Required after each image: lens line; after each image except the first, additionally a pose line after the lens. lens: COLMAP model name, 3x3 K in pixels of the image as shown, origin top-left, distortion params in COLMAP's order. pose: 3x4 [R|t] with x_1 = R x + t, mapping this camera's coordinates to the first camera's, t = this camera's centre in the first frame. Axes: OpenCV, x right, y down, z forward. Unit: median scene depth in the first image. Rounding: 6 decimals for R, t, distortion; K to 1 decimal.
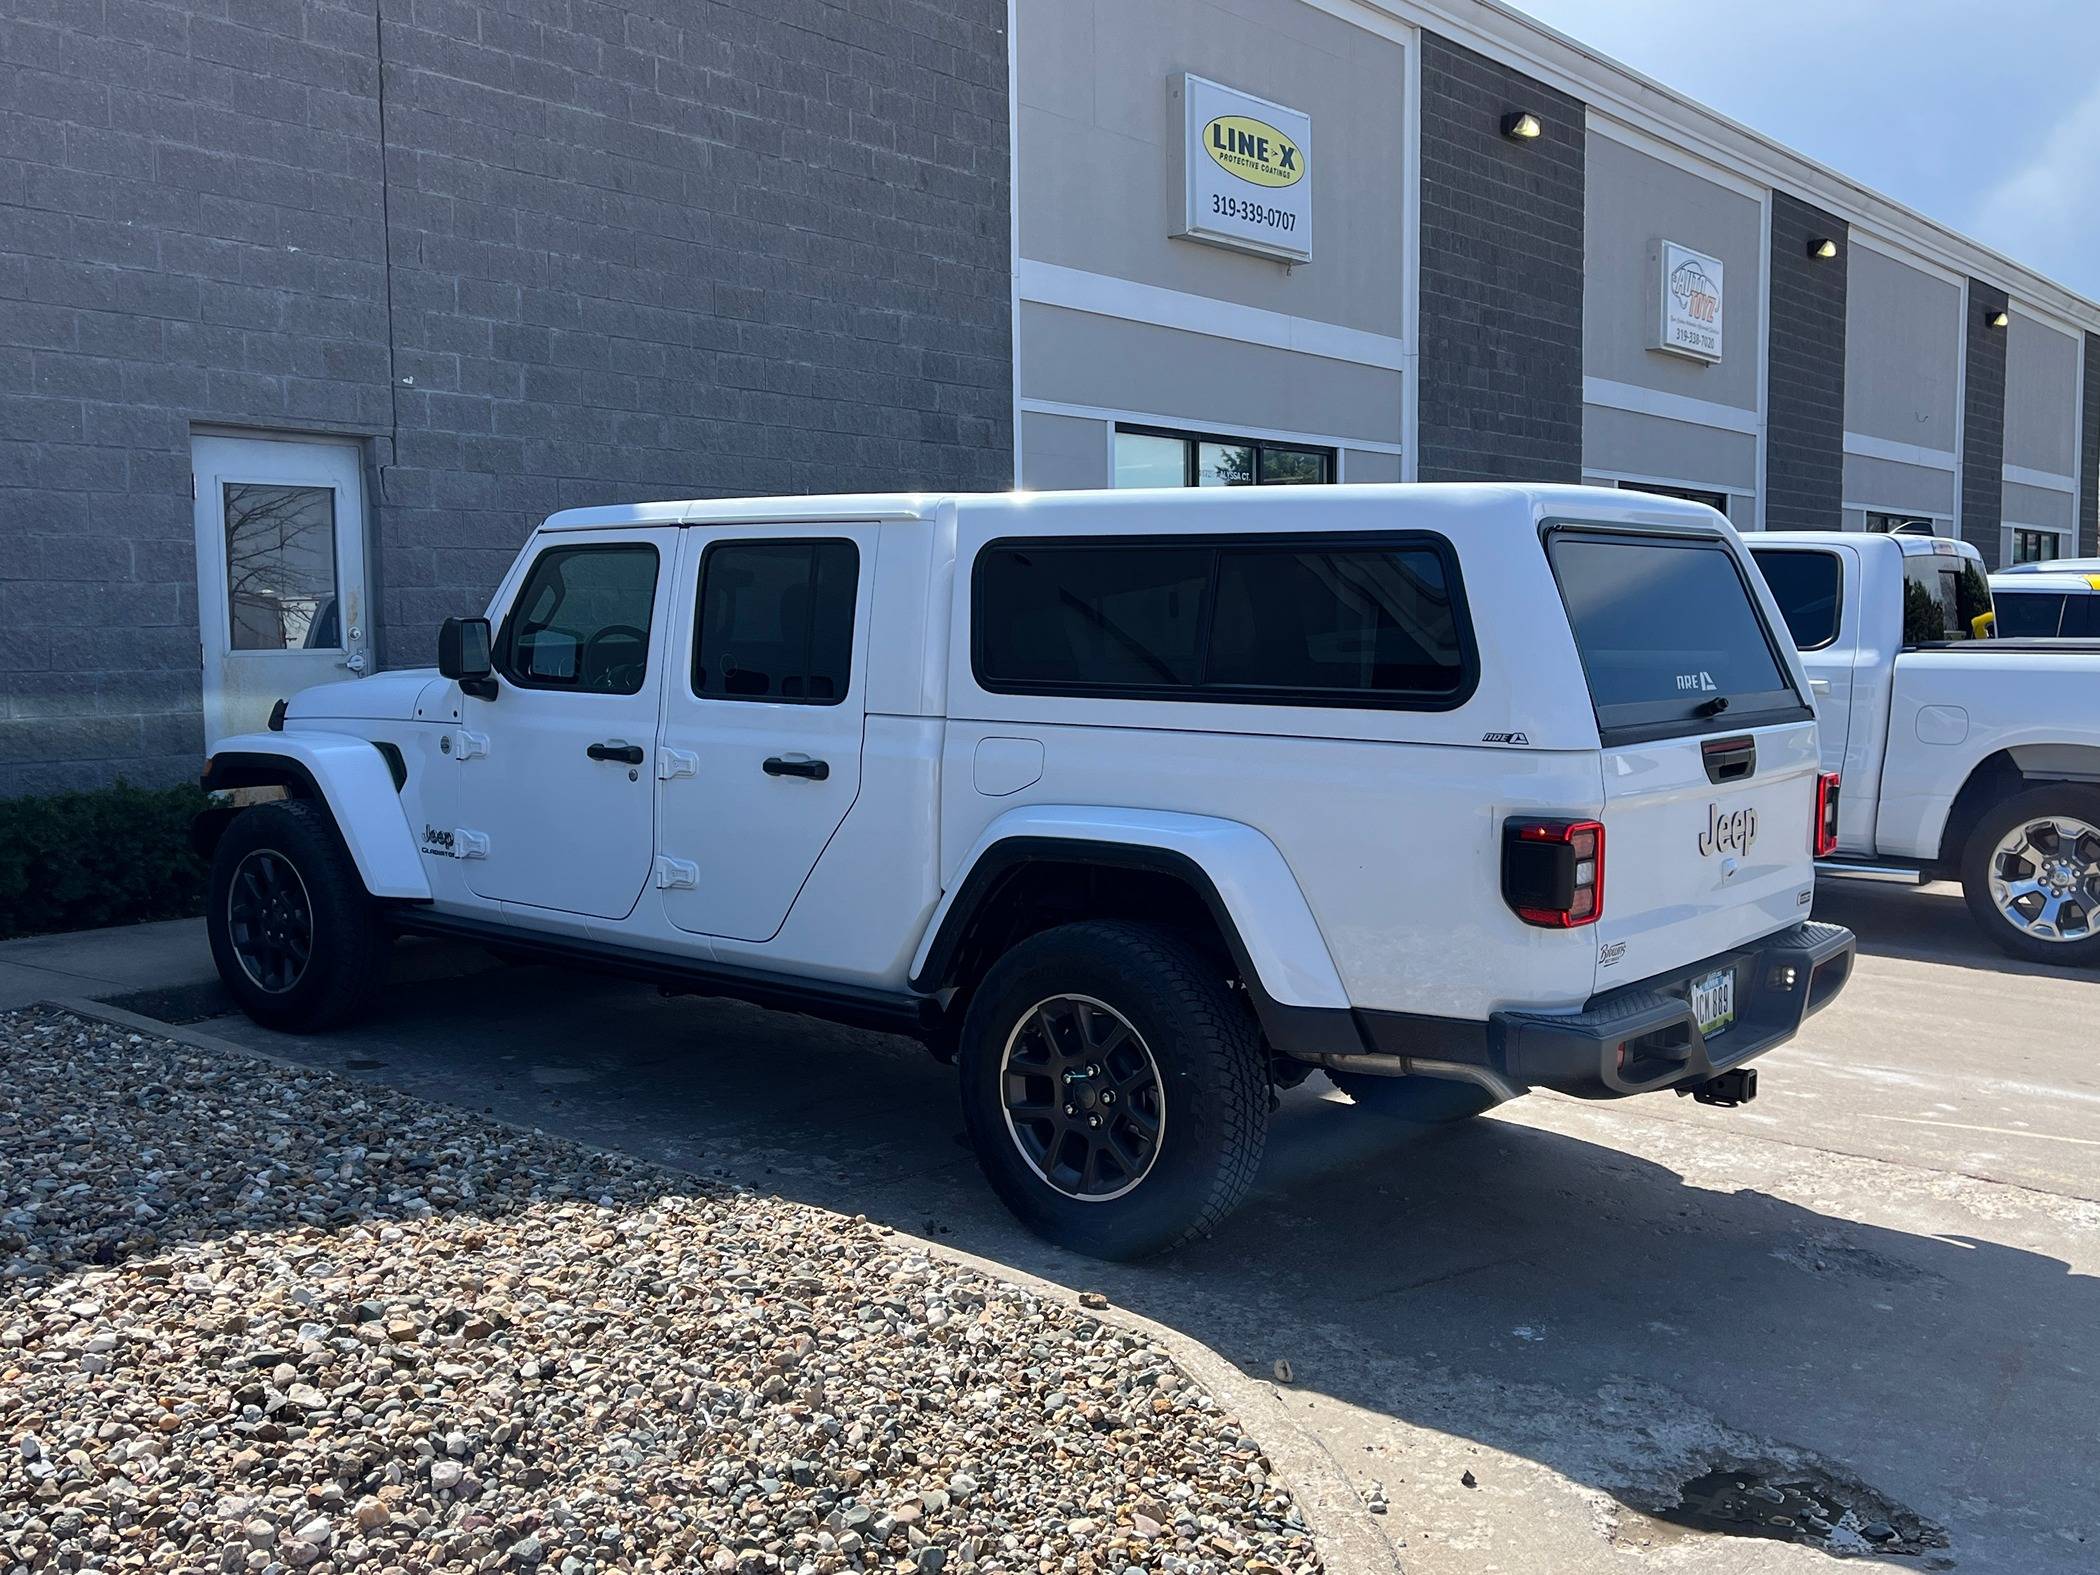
lens RADIAL K [[1755.4, 0, 1029.5], [0, 1755.4, 783.4], [0, 0, 1]] dist [0.035850, -0.014981]
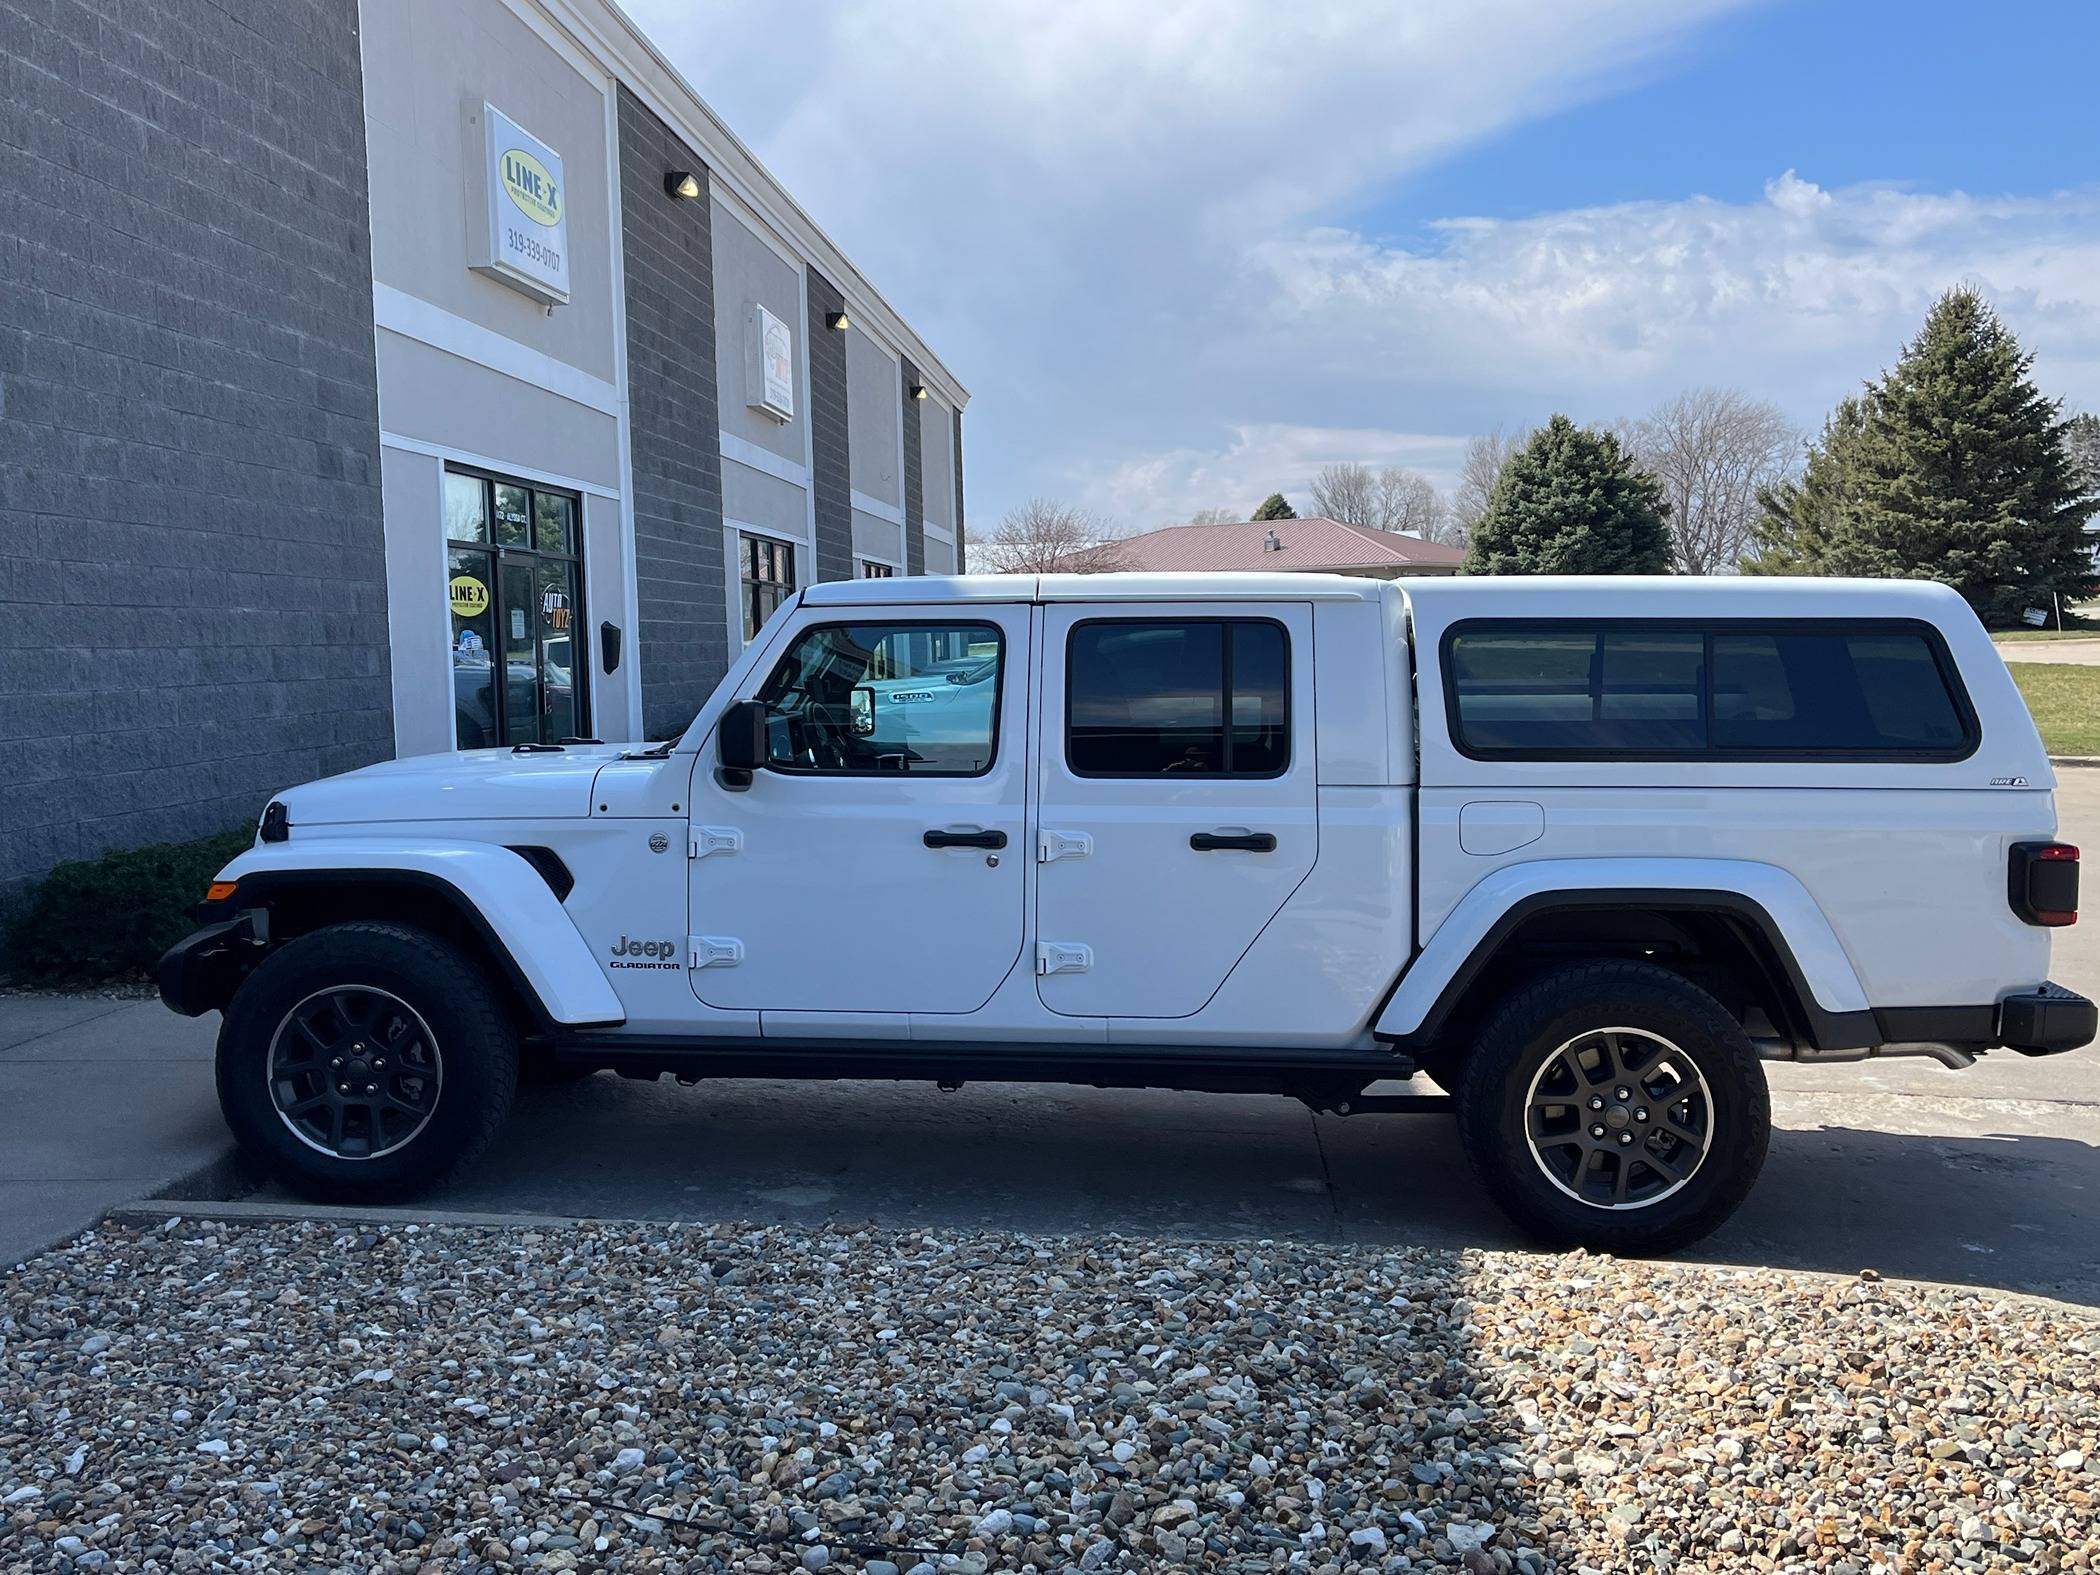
lens RADIAL K [[1755.4, 0, 1029.5], [0, 1755.4, 783.4], [0, 0, 1]] dist [0.035850, -0.014981]
pose [[0.868877, -0.047040, 0.492787, -0.590048], [0.058288, 0.998272, -0.007481, -0.033605], [-0.491584, 0.035223, 0.870118, 0.136746]]
